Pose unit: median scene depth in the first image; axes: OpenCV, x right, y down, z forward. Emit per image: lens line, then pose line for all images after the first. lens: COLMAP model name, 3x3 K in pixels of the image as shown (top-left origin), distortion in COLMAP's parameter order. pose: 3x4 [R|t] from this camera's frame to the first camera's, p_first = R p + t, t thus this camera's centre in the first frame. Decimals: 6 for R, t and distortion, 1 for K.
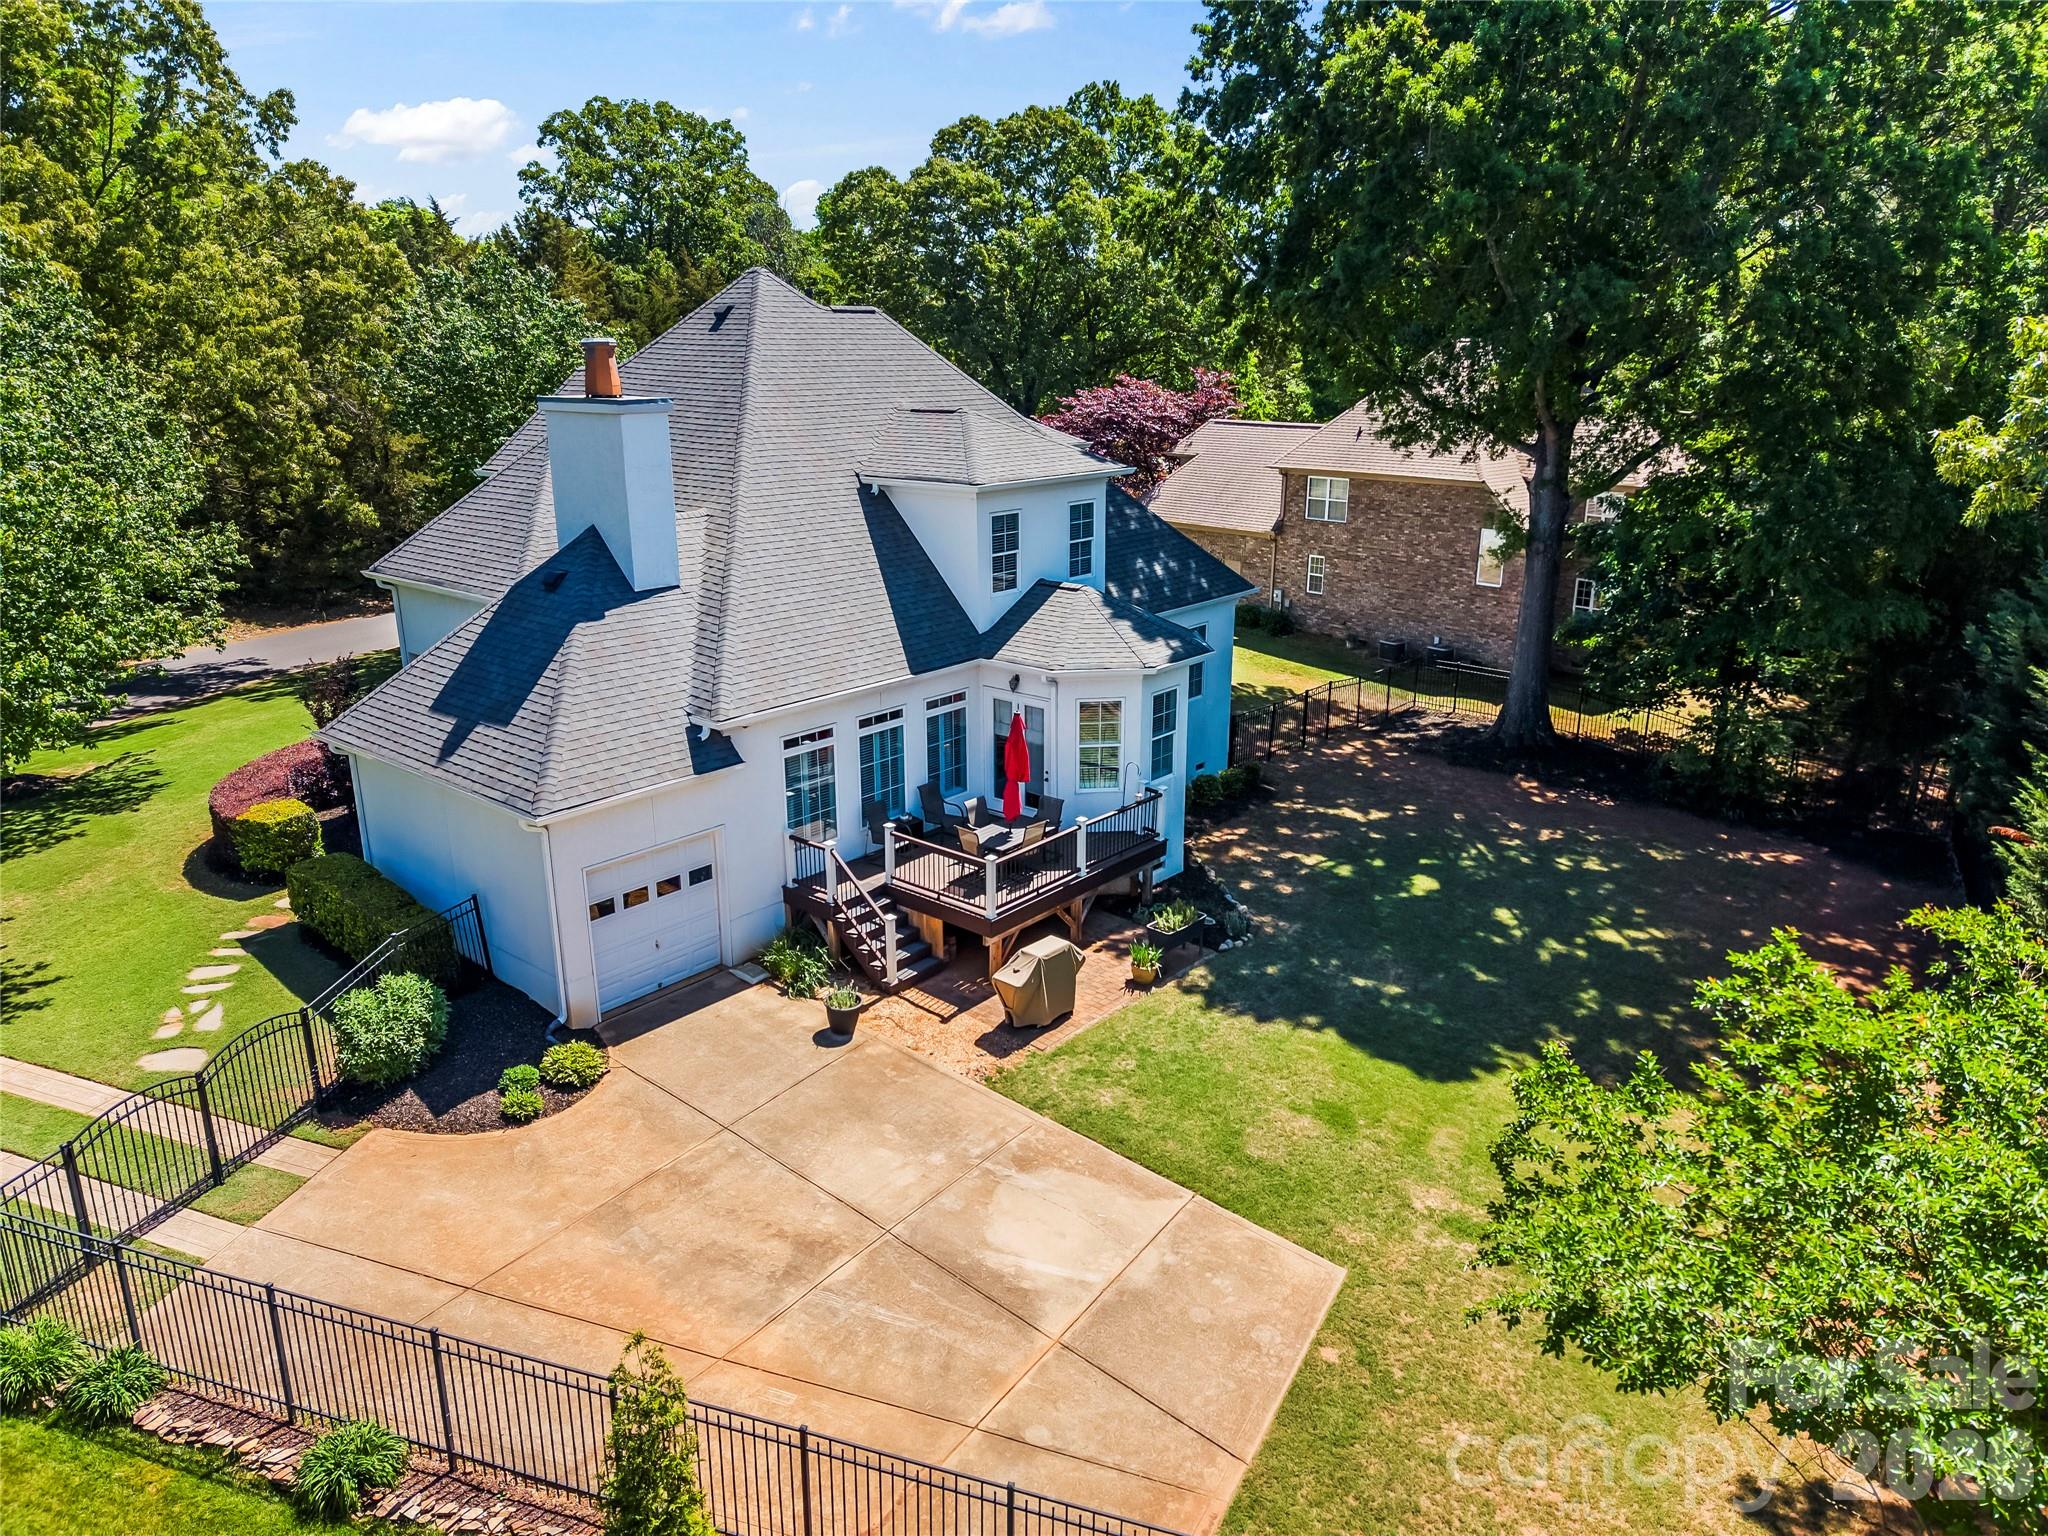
lens RADIAL K [[1348.6, 0, 1029.3], [0, 1348.6, 772.3], [0, 0, 1]] dist [0.064795, -0.078333]
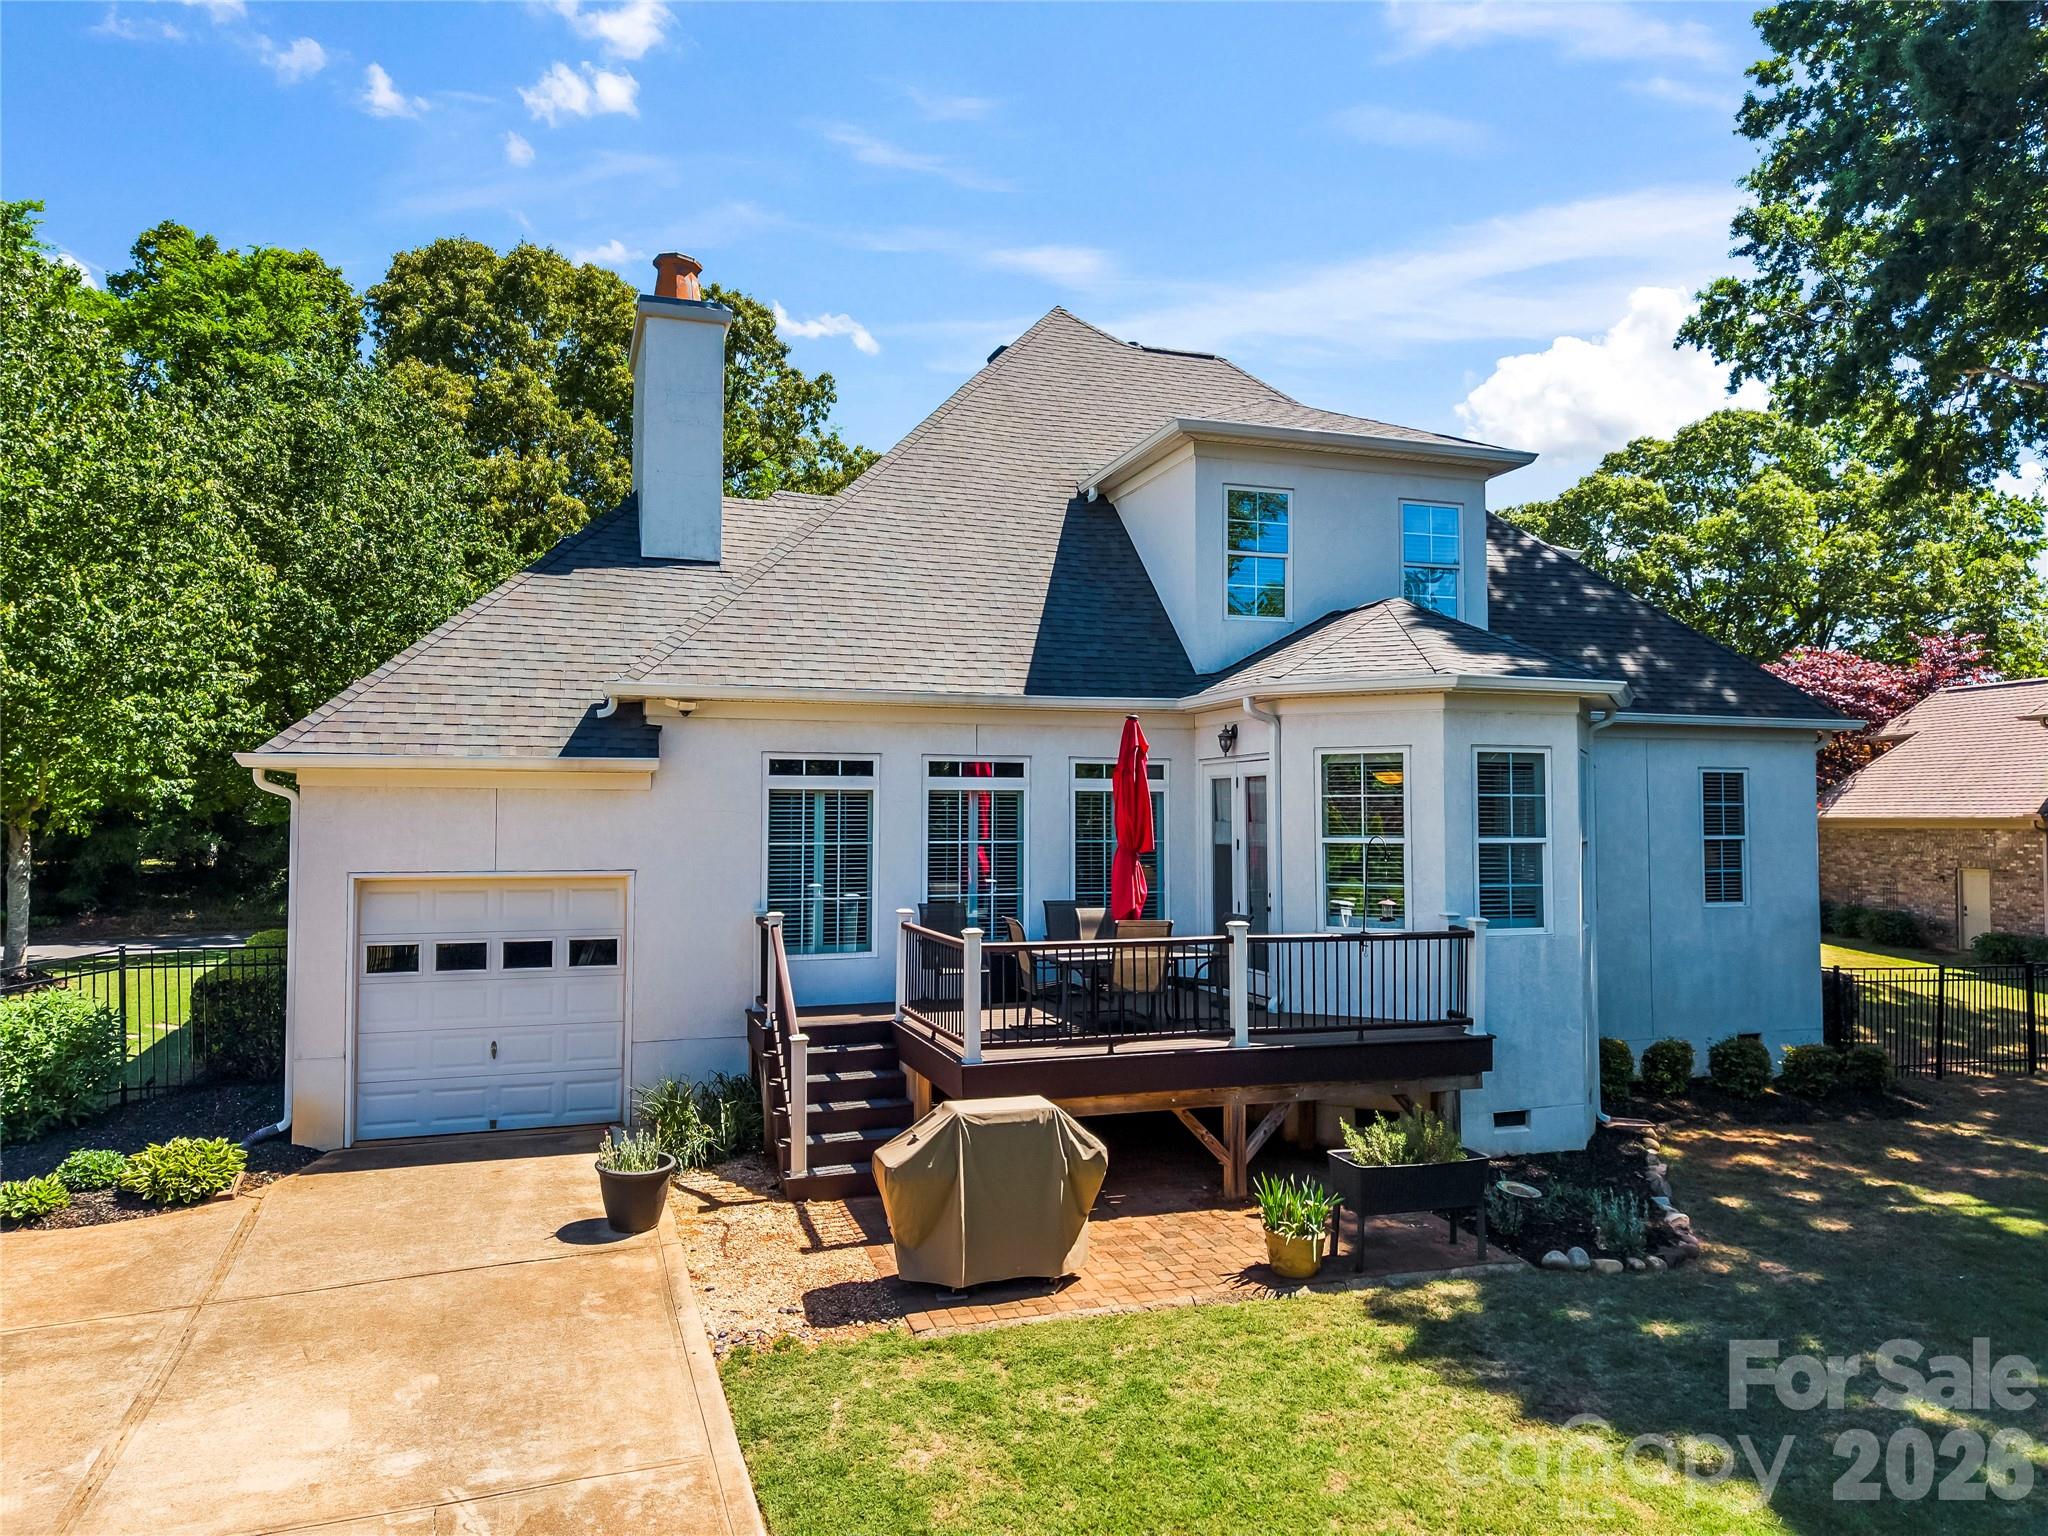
lens RADIAL K [[1348.6, 0, 1029.3], [0, 1348.6, 772.3], [0, 0, 1]] dist [0.064795, -0.078333]
pose [[0.858214, -0.015715, -0.513052, 0.209610], [-0.154341, 0.945375, -0.287133, 0.124797], [0.489538, 0.325606, 0.808908, 0.493597]]
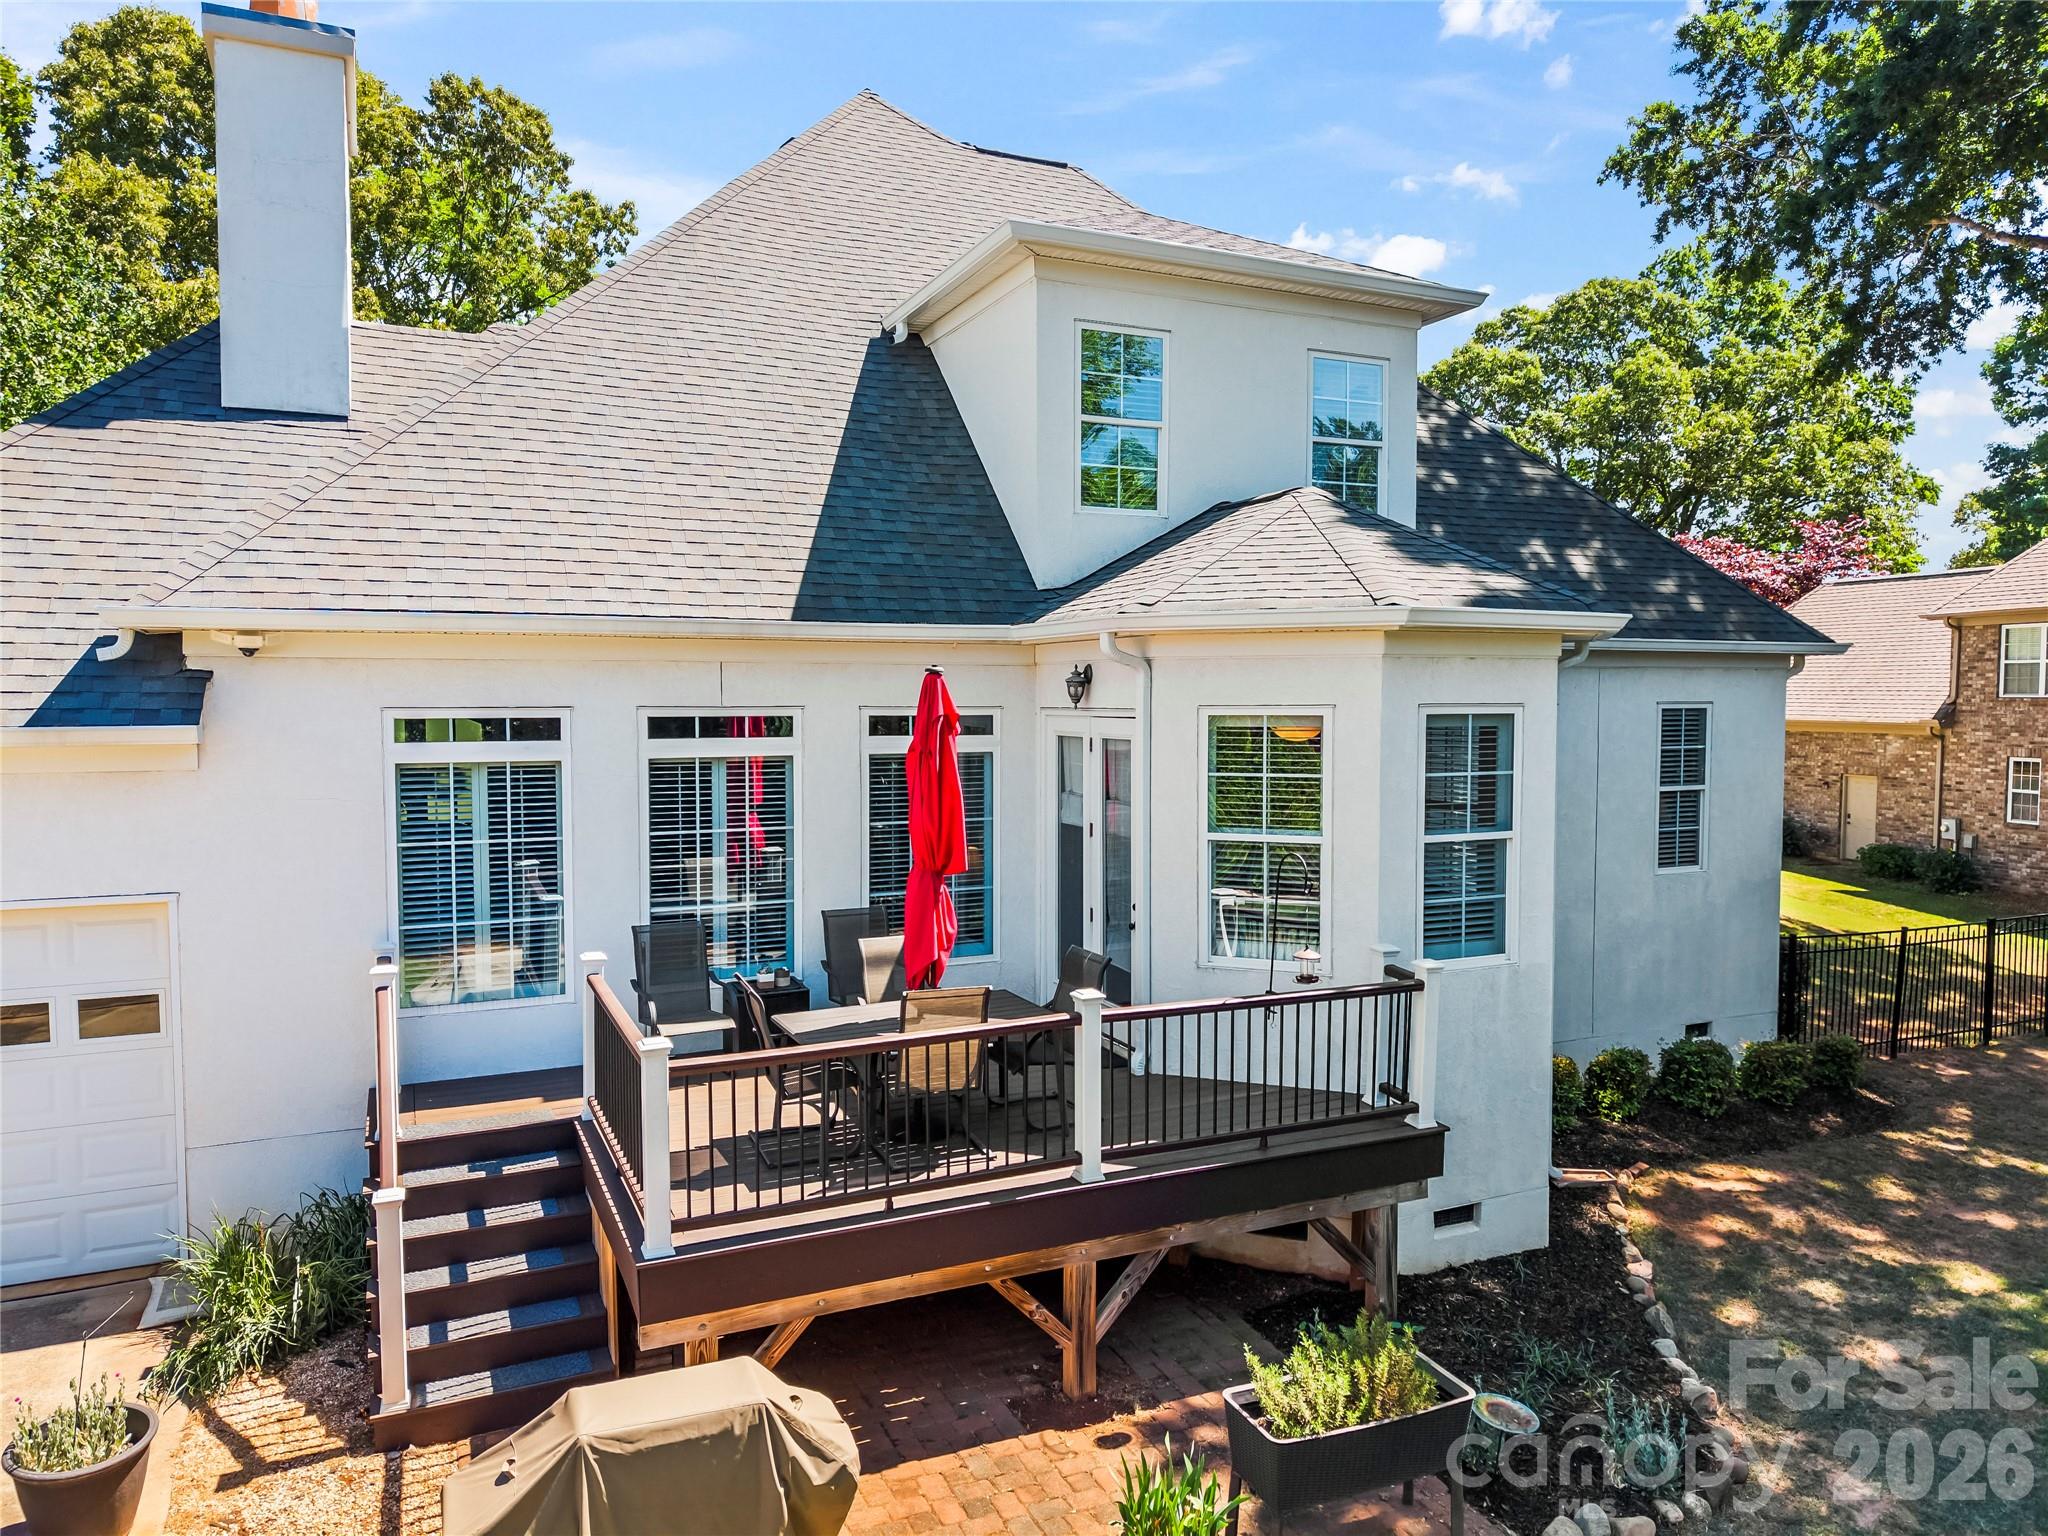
lens RADIAL K [[1373.6, 0, 1031.2], [0, 1373.6, 782.9], [0, 0, 1]] dist [0.007903, -0.002096]
pose [[0.906972, 0.027894, -0.420267, 0.150654], [-0.125624, 0.970304, -0.206707, 0.050957], [0.402021, 0.240273, 0.883543, 0.628094]]
